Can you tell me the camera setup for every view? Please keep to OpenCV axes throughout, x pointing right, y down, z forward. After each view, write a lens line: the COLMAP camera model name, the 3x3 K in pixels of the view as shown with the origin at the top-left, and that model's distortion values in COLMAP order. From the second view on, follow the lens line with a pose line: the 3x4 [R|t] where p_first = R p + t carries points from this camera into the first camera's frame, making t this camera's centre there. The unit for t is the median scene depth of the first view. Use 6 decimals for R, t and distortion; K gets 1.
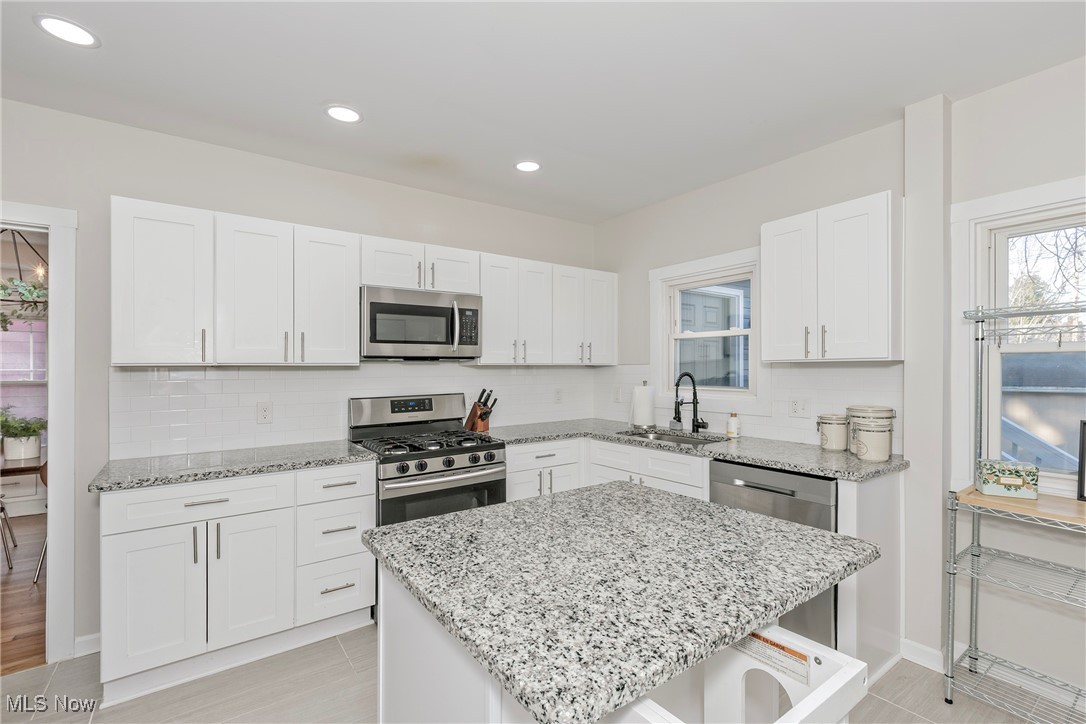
lens RADIAL K [[454.3, 0, 503.2], [0, 454.3, 368.1], [0, 0, 1]] dist [-0.002170, -0.000044]
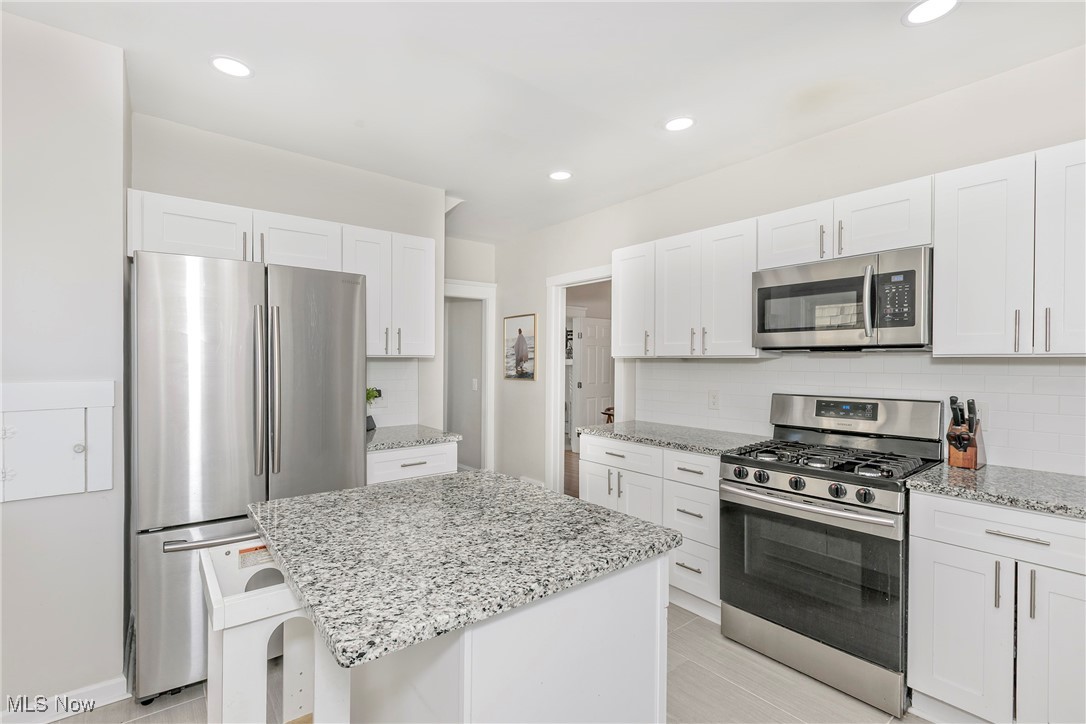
lens RADIAL K [[489.6, 0, 579.5], [0, 489.6, 367.5], [0, 0, 1]] dist [0.011357, 0.000245]
pose [[0.148154, 0.023382, -0.988688, 1.172812], [-0.000898, 0.999723, 0.023508, -0.017543], [0.988964, -0.002595, 0.148134, 0.924755]]
